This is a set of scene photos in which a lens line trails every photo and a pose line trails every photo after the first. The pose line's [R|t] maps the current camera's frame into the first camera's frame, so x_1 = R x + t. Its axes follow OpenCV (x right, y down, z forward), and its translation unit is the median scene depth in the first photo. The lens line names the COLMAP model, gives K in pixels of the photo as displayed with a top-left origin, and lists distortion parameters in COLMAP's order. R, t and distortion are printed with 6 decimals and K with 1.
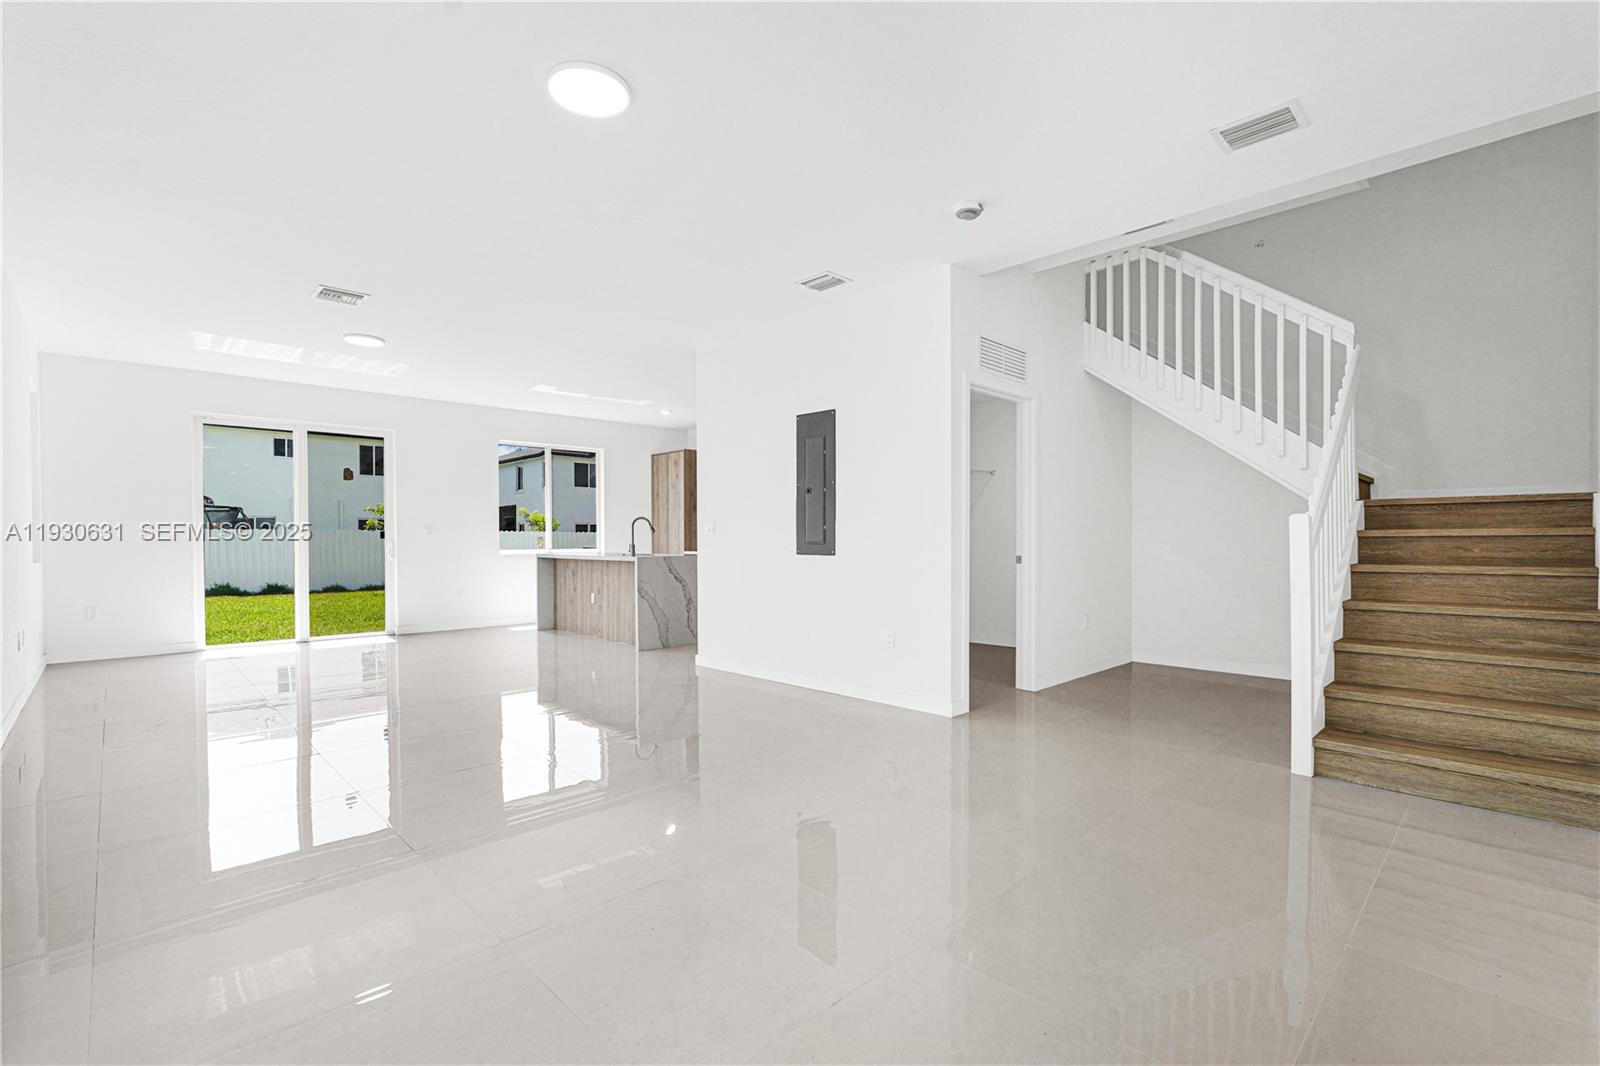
lens RADIAL K [[715.7, 0, 805.9], [0, 715.7, 542.4], [0, 0, 1]] dist [-0.017316, 0.008681]
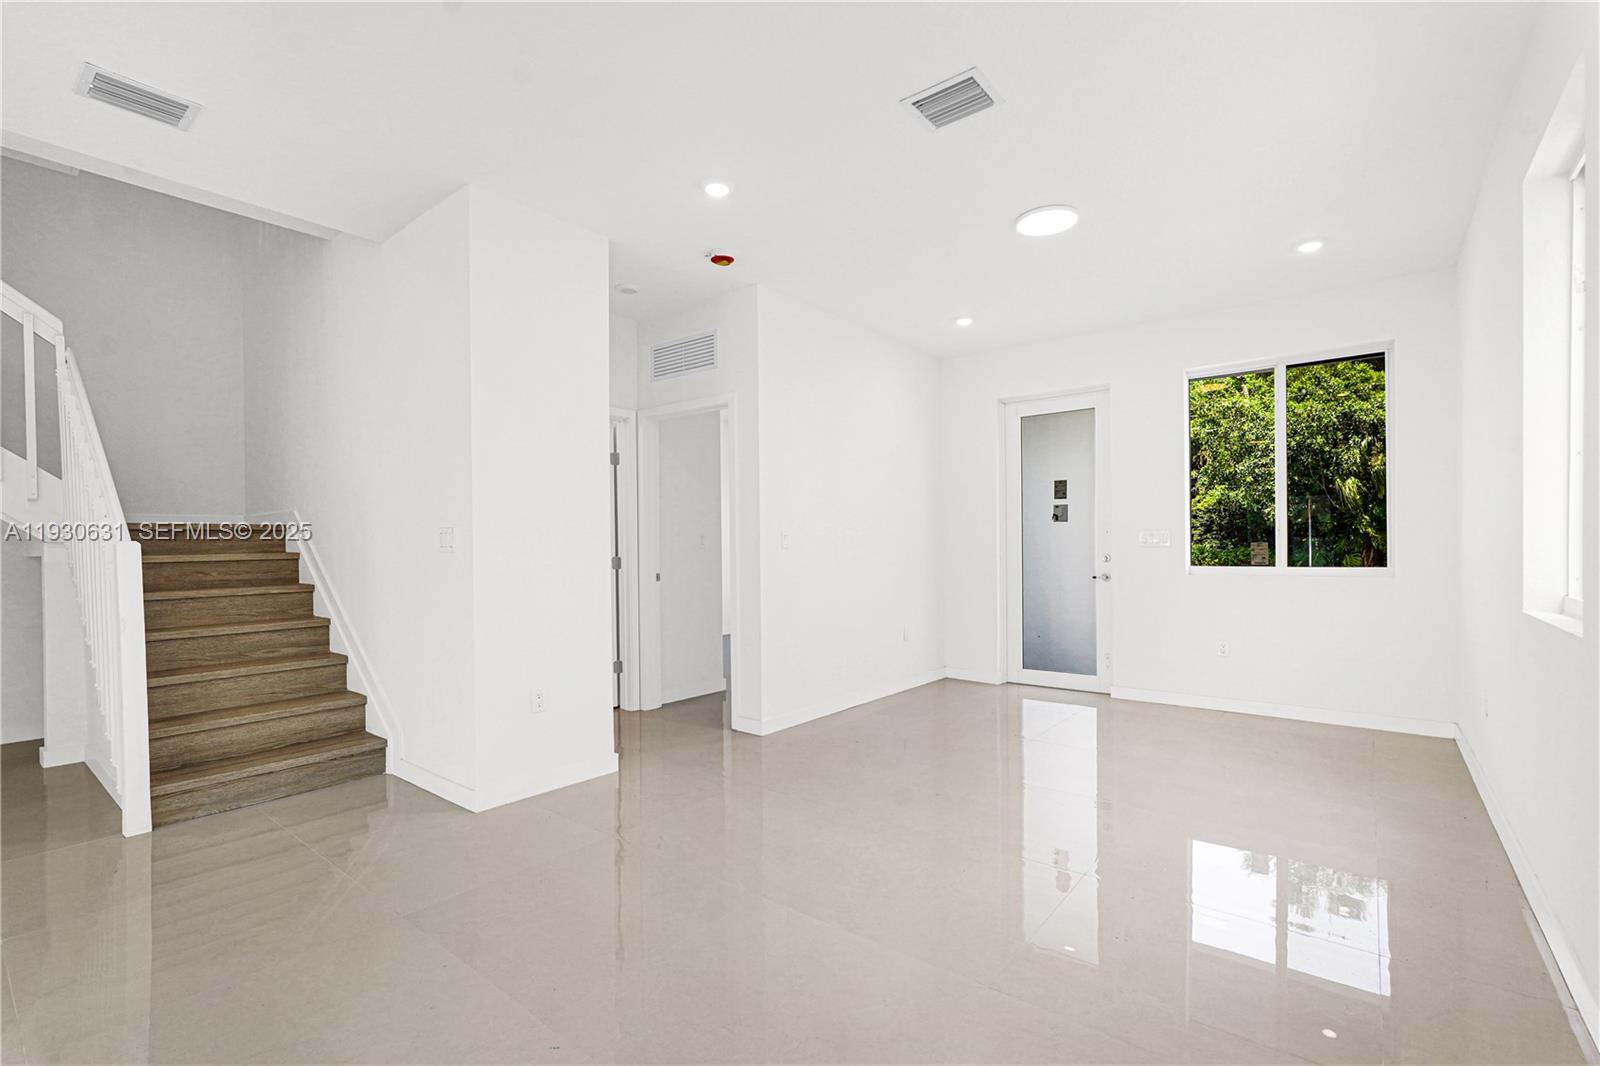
lens RADIAL K [[715.7, 0, 789.8], [0, 715.7, 541.5], [0, 0, 1]] dist [-0.017316, 0.008681]
pose [[-0.109352, 0.007765, 0.993973, -0.199005], [0.019879, 0.999787, -0.005623, -0.012900], [-0.993804, 0.019144, -0.109483, 0.199811]]
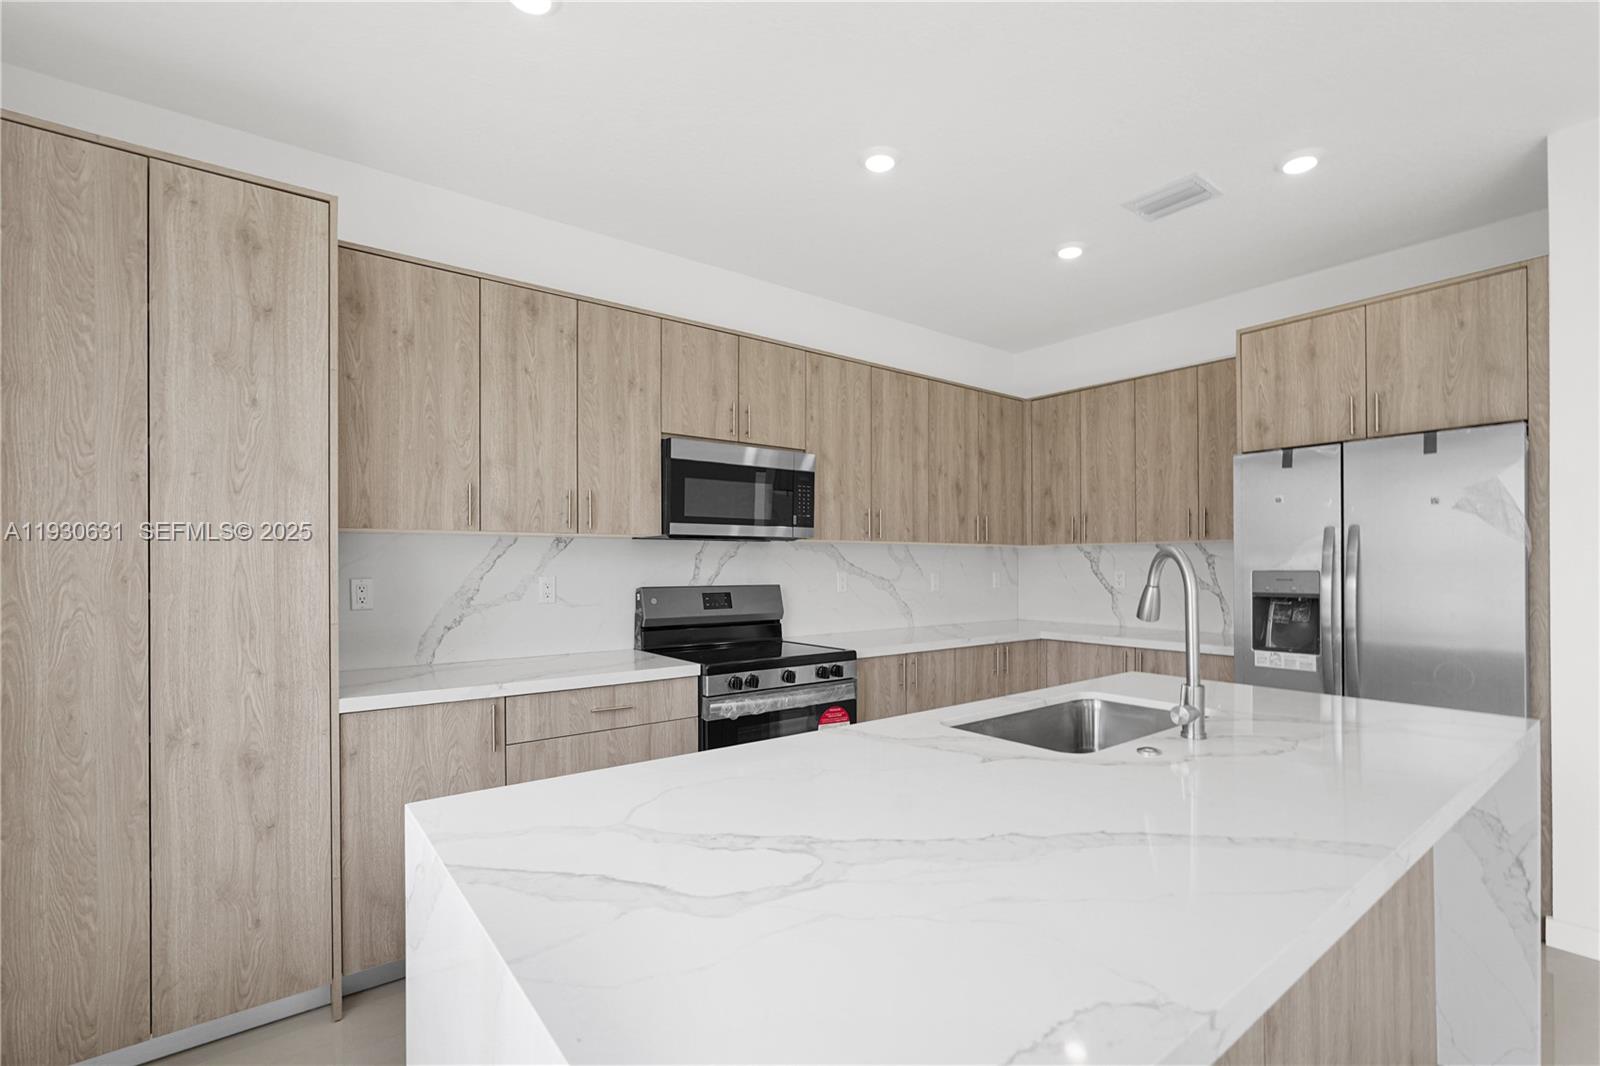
lens RADIAL K [[715.7, 0, 805.4], [0, 715.7, 563.8], [0, 0, 1]] dist [-0.017316, 0.008681]
pose [[0.126319, 0.005020, 0.991977, -0.777276], [0.007978, 0.999950, -0.006077, -0.052050], [-0.991958, 0.008682, 0.126272, 1.847713]]
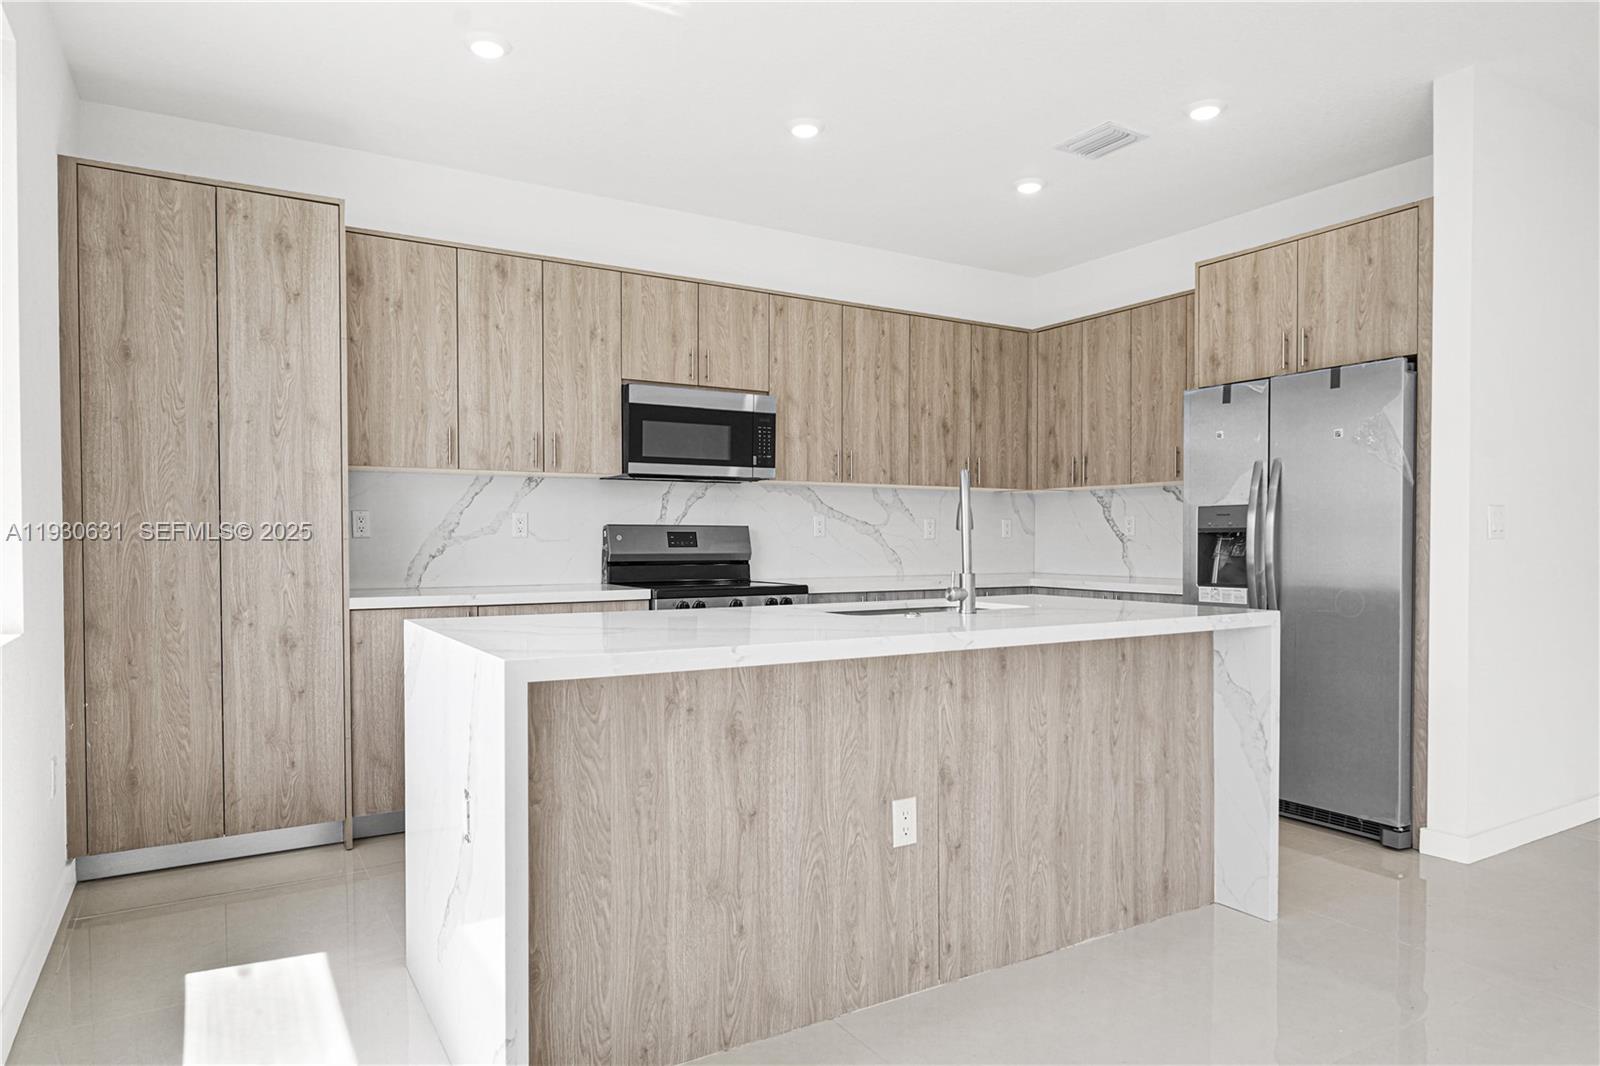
lens RADIAL K [[969.4, 0, 796.6], [0, 969.4, 554.6], [0, 0, 1]] dist [-0.009030, 0.007184]
pose [[0.237813, -0.012729, 0.971227, -1.034747], [0.005838, 0.999915, 0.011676, -0.013900], [-0.971293, 0.002893, 0.237868, 1.665285]]
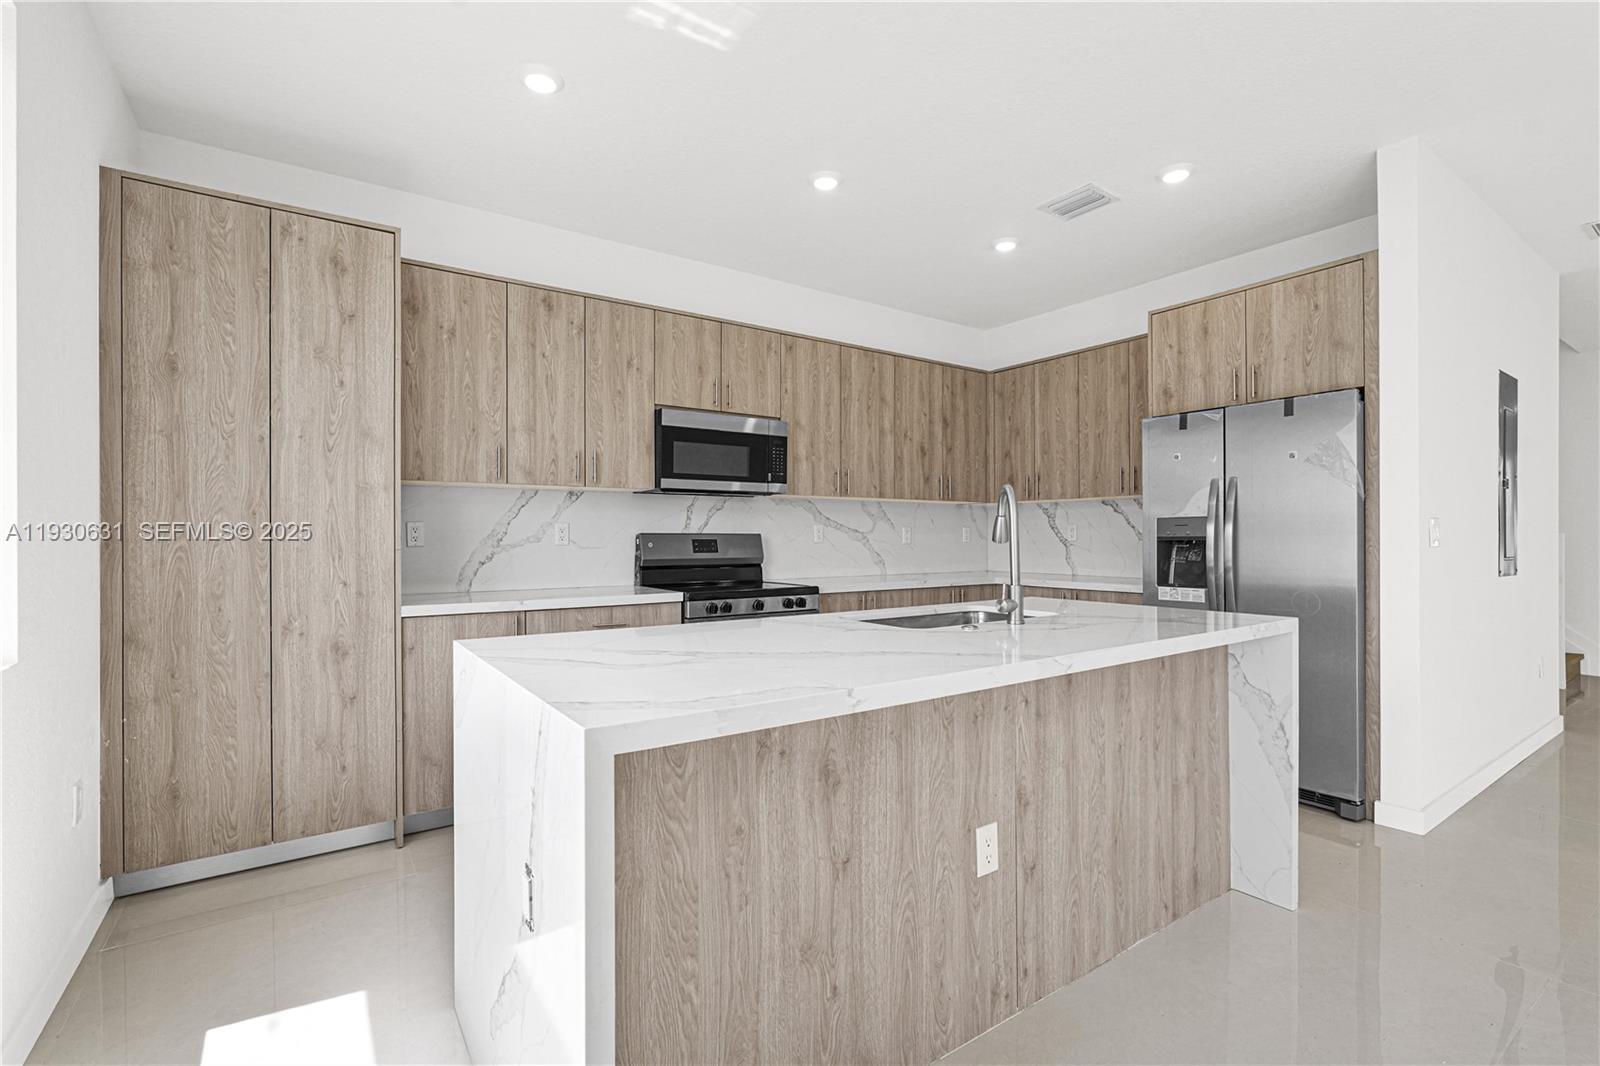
lens RADIAL K [[715.7, 0, 801.4], [0, 715.7, 536.3], [0, 0, 1]] dist [-0.017316, 0.008681]
pose [[0.175244, 0.004748, 0.984514, -0.897995], [0.007695, 0.999951, -0.006192, -0.024376], [-0.984495, 0.008661, 0.175199, 1.761878]]
